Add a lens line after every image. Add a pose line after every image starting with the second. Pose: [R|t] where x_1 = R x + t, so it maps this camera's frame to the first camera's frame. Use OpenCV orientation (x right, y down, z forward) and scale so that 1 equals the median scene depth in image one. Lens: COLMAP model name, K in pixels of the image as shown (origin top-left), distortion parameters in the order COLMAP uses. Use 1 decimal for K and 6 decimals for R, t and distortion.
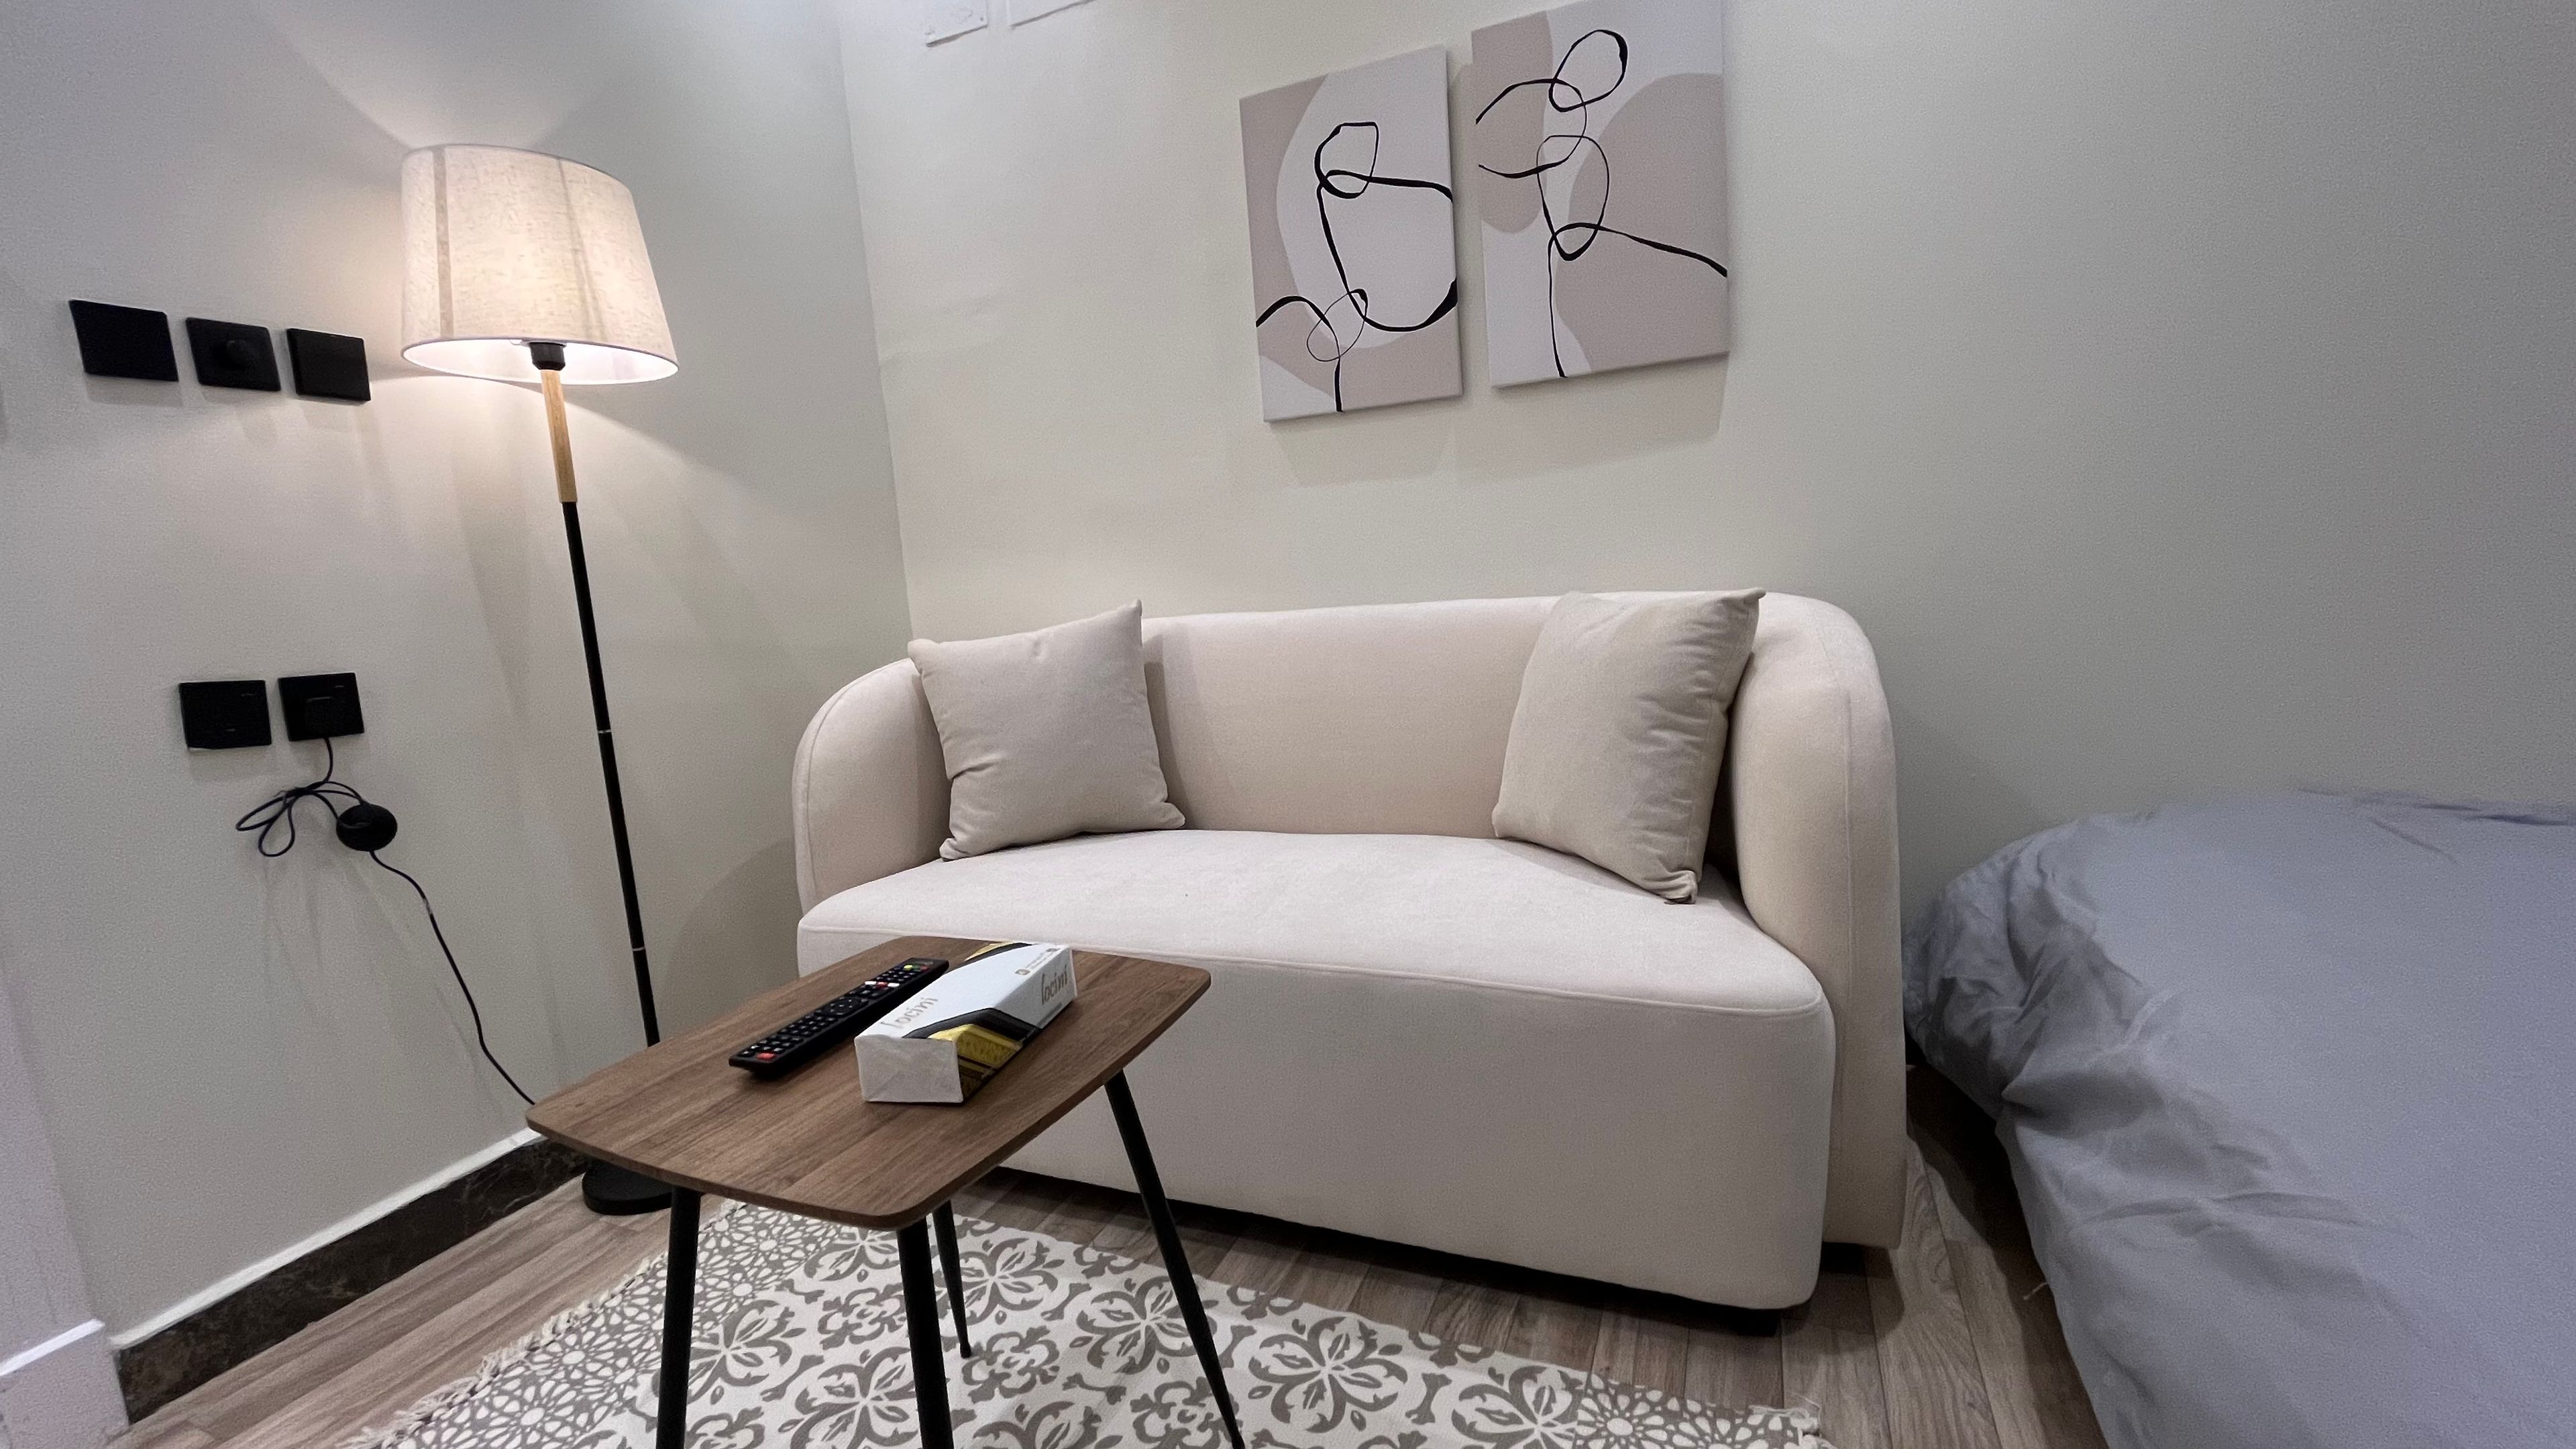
lens RADIAL K [[1045.5, 0, 1298.4], [0, 1045.5, 719.5], [0, 0, 1]] dist [-0.003570, -0.000243]
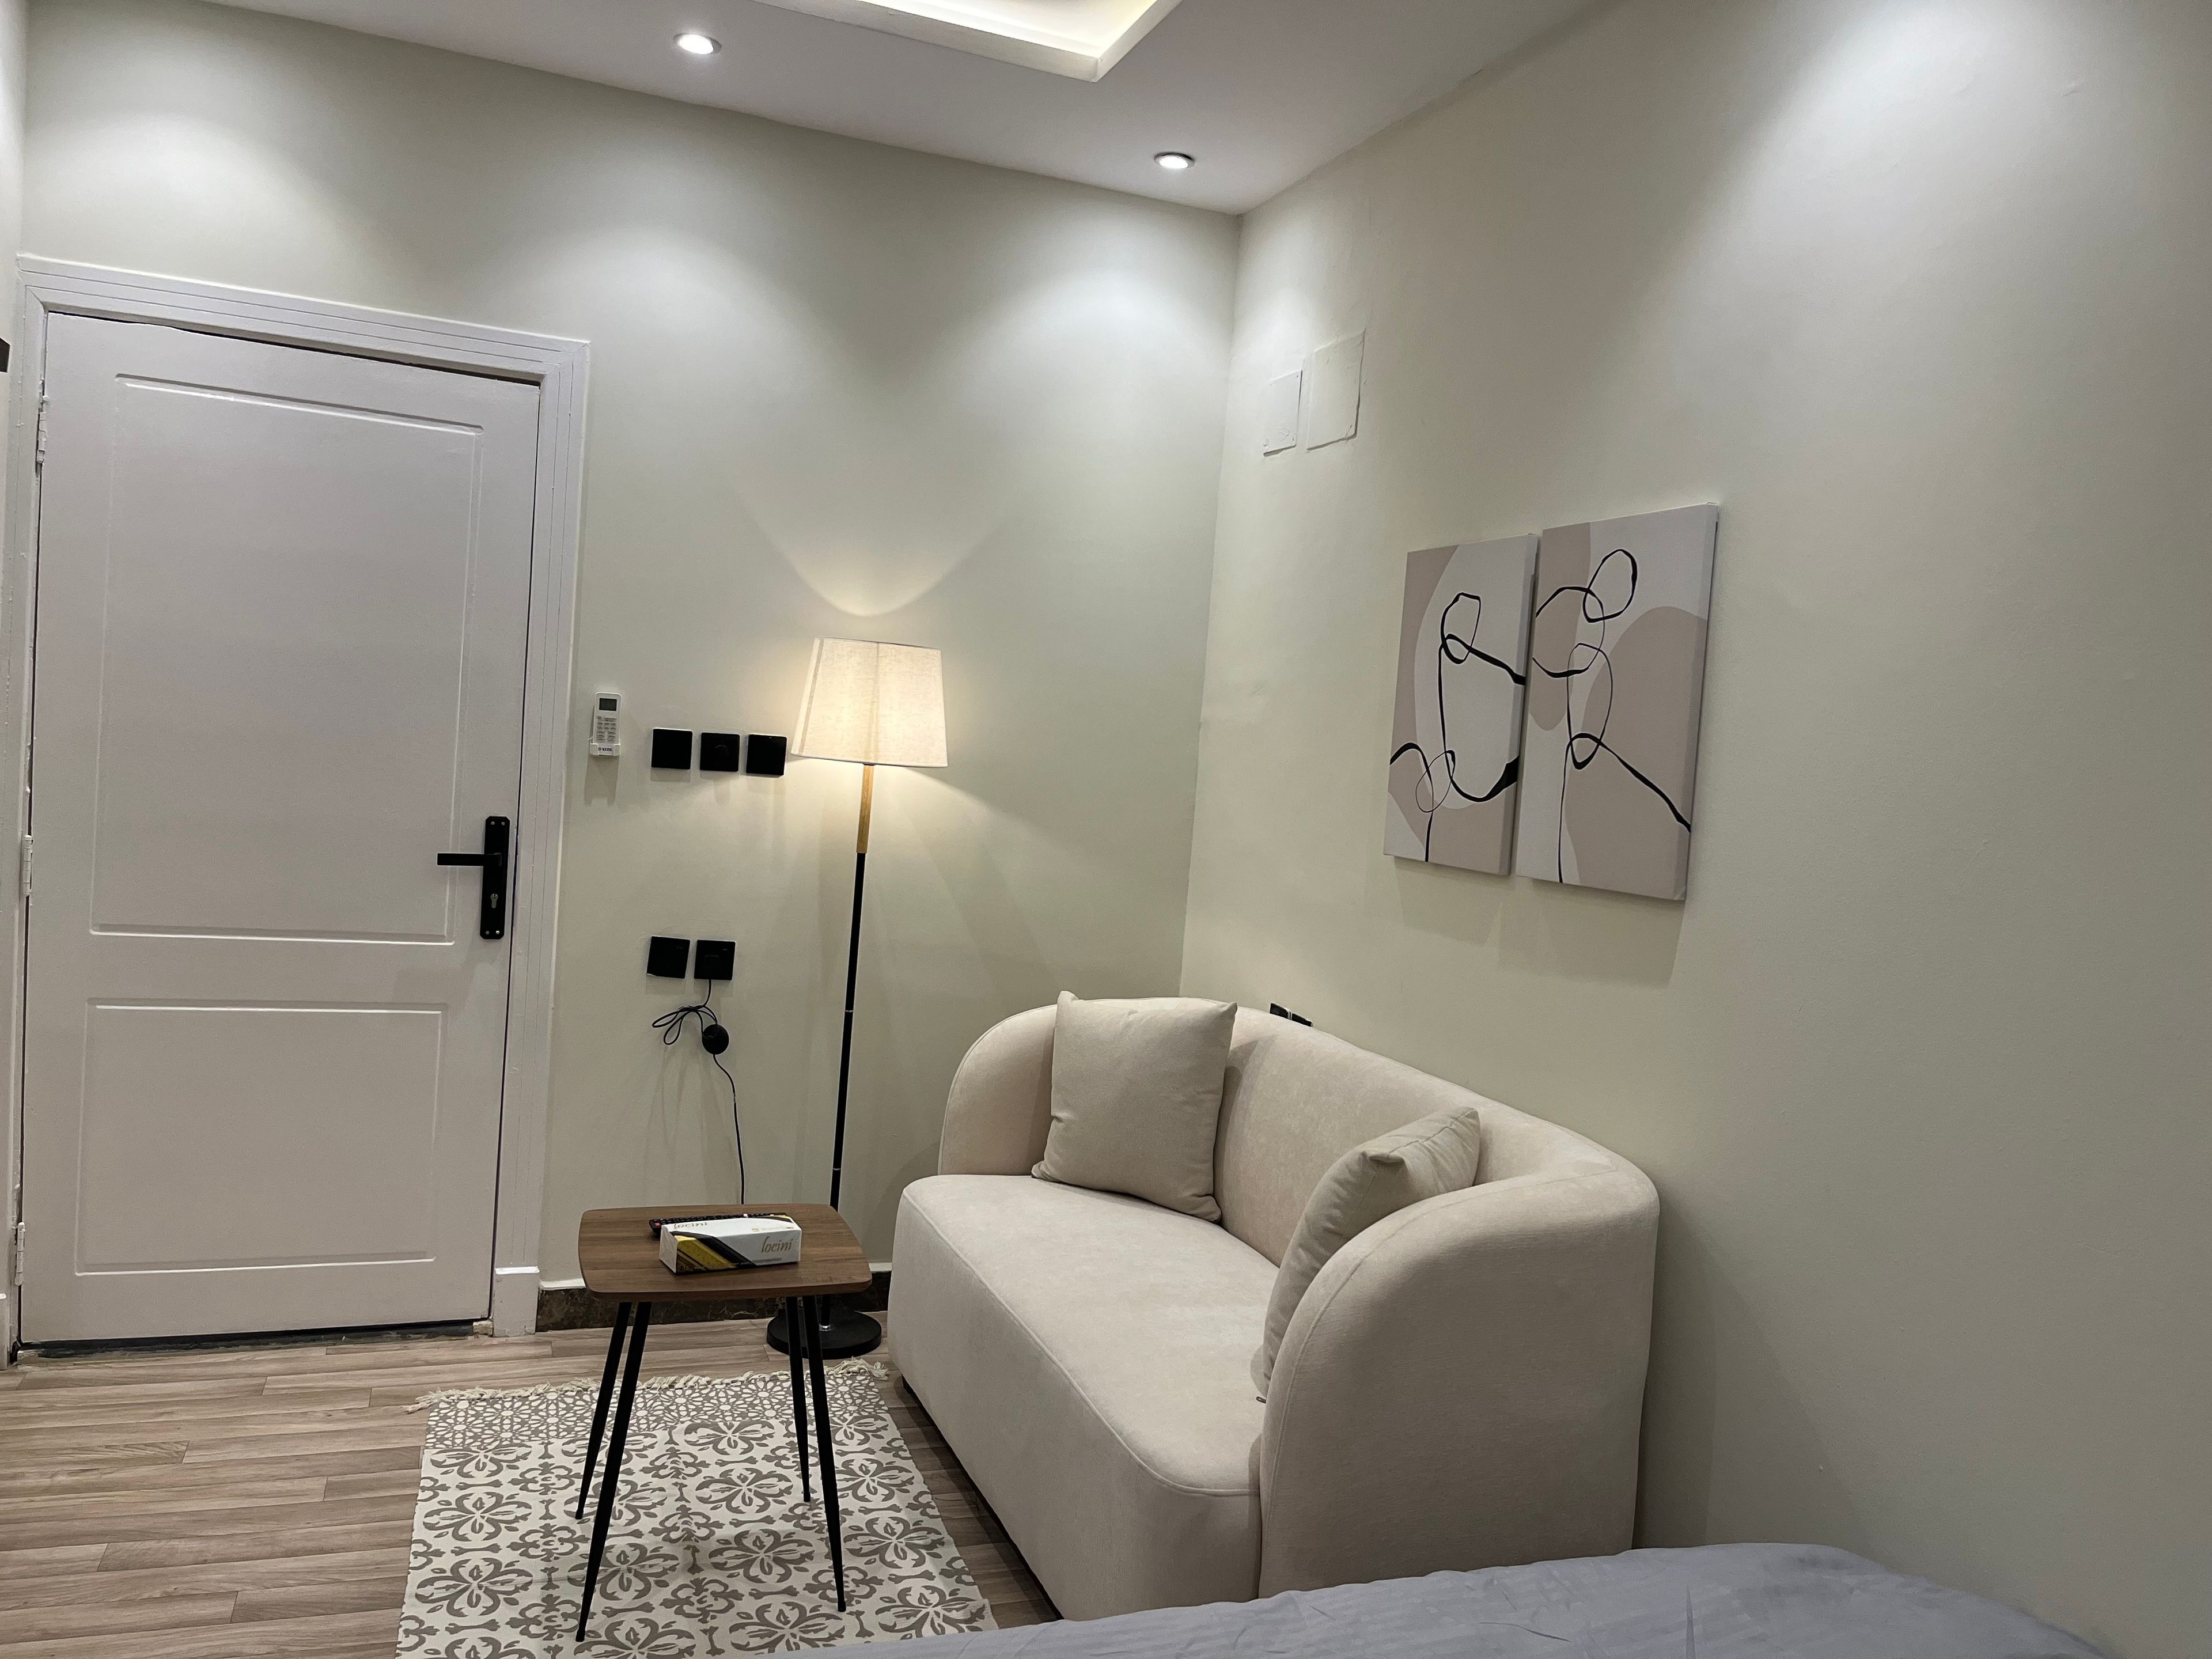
lens RADIAL K [[1673.7, 0, 1098.7], [0, 1673.7, 844.1], [0, 0, 1]] dist [0.027950, -0.002069]
pose [[0.684471, 0.169272, -0.709117, 1.132427], [-0.227294, 0.973739, 0.013045, -0.314158], [0.692703, 0.152249, 0.704970, -0.396992]]
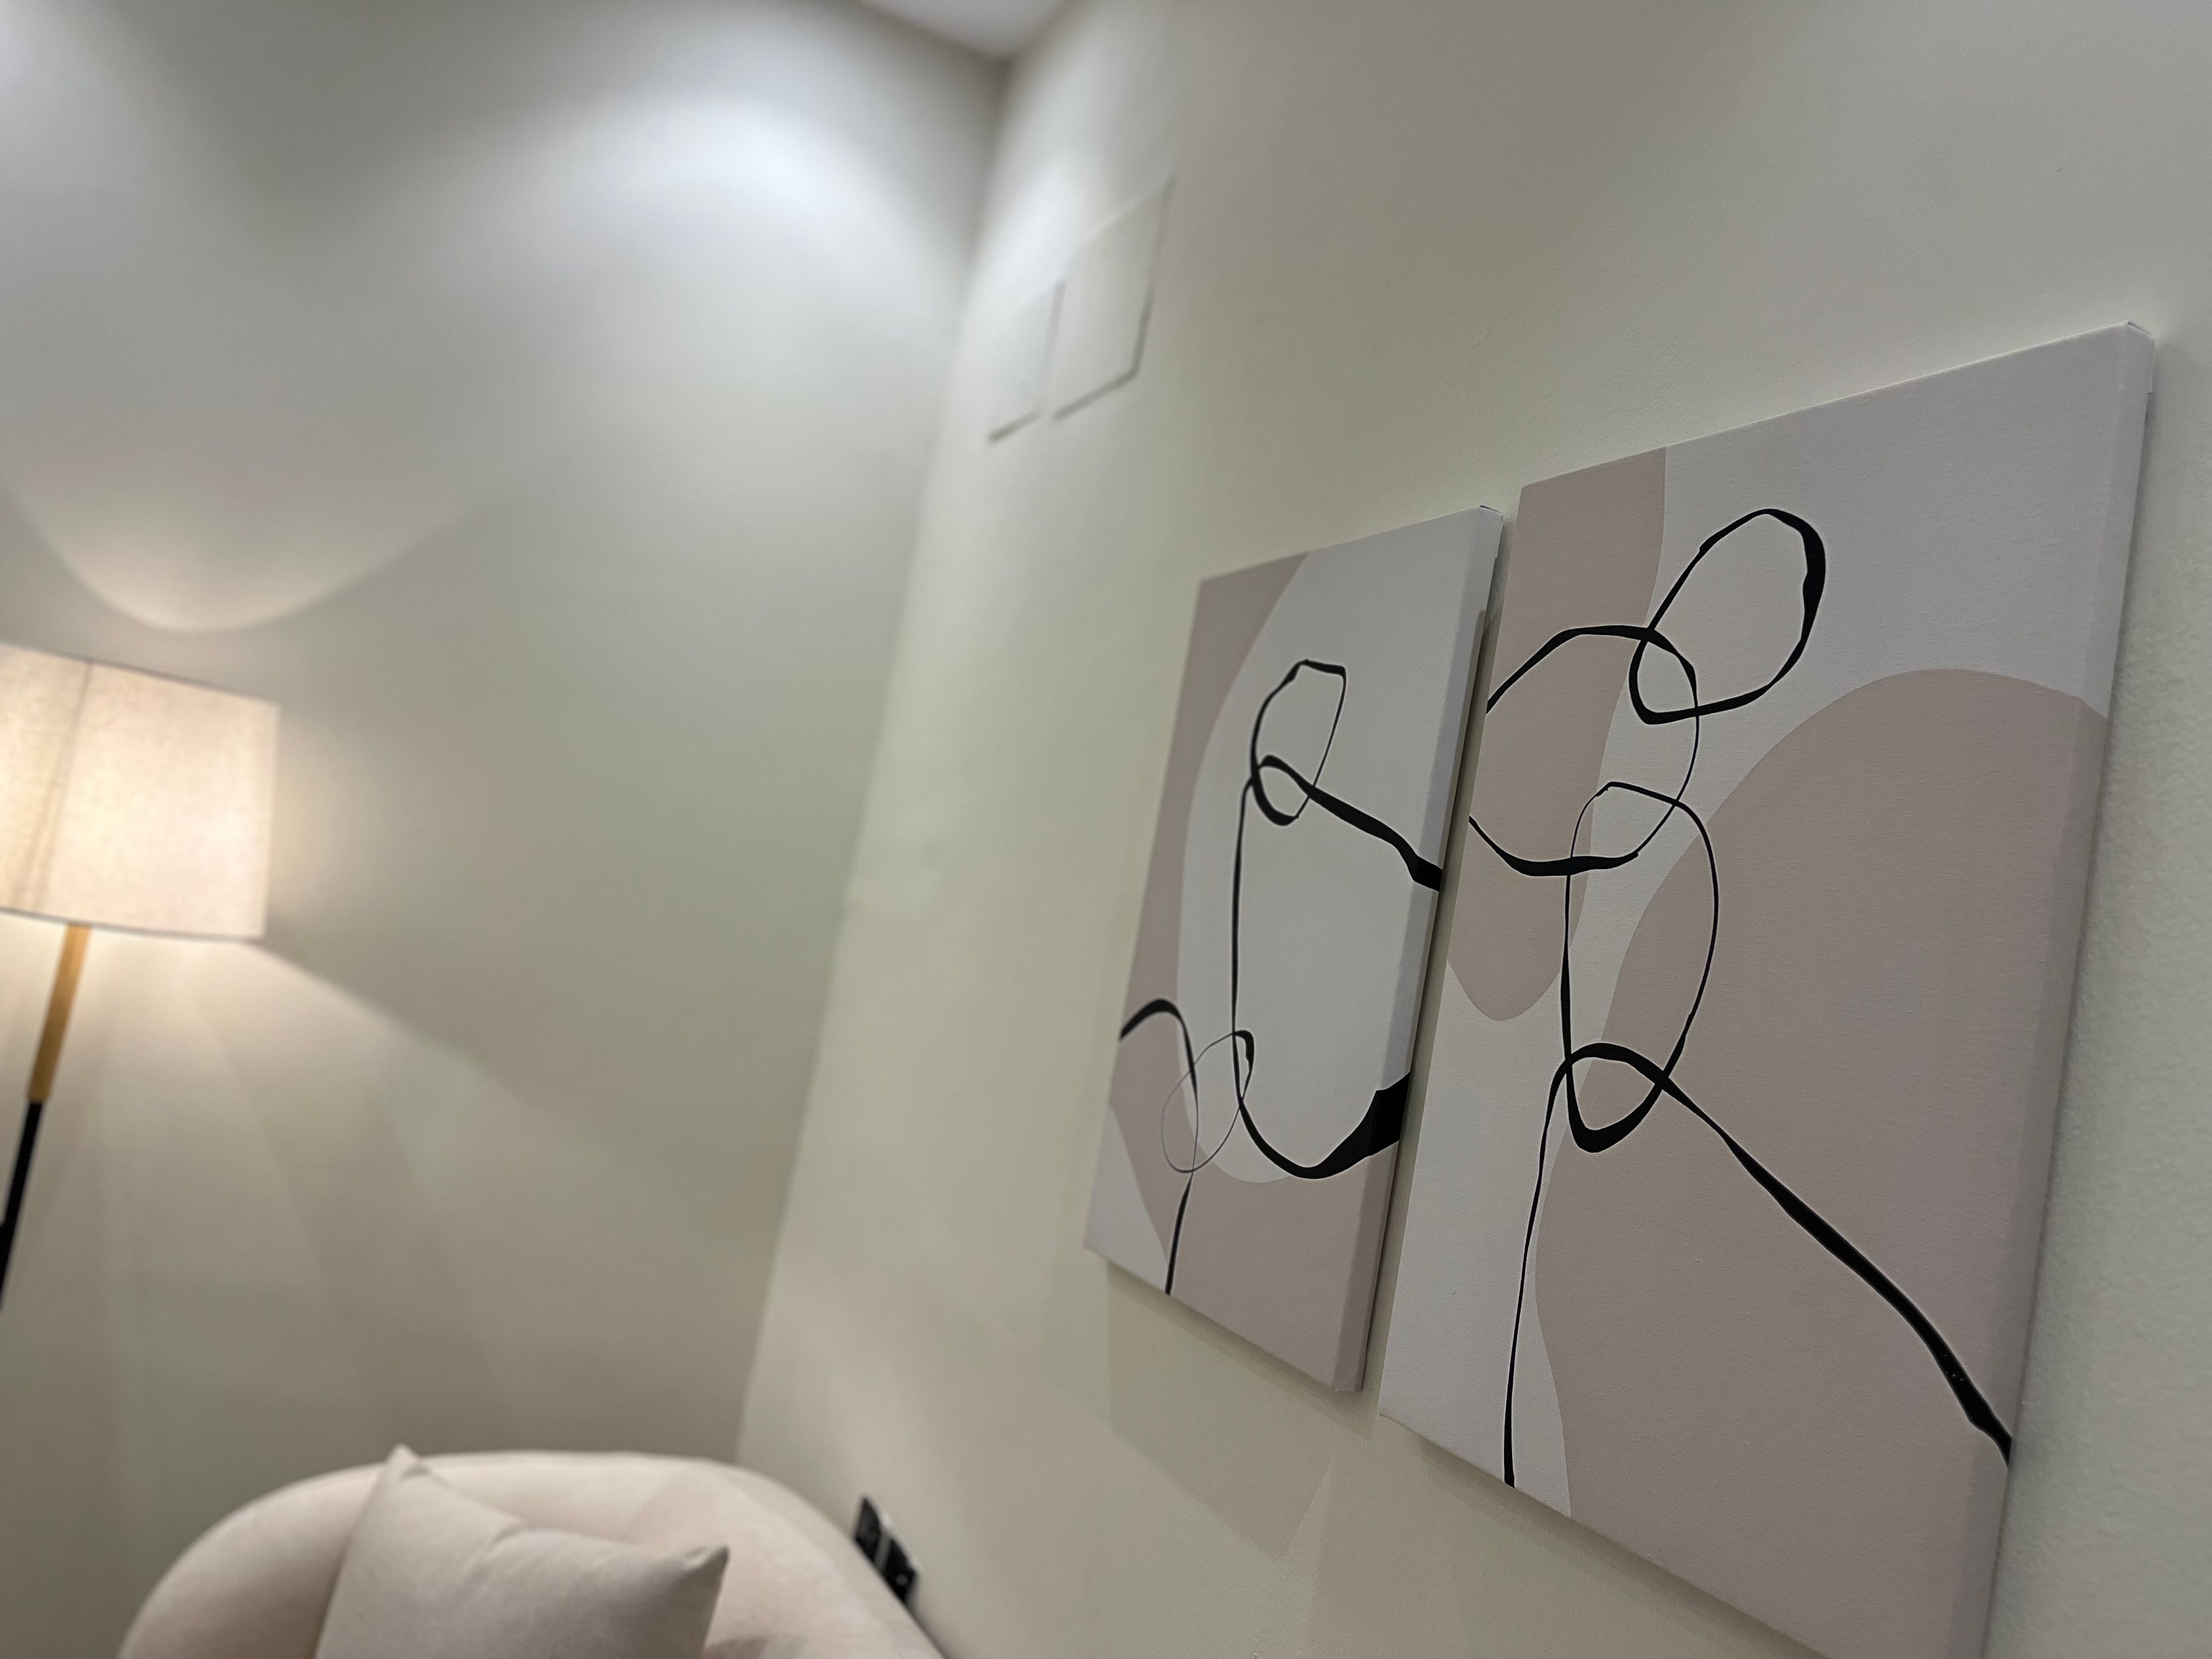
lens RADIAL K [[1673.7, 0, 1099.2], [0, 1673.7, 833.2], [0, 0, 1]] dist [0.027950, -0.002069]
pose [[0.719918, 0.160582, -0.675227, 0.517845], [-0.326250, 0.936981, -0.125011, -0.447082], [0.612601, 0.310291, 0.726939, 0.542522]]
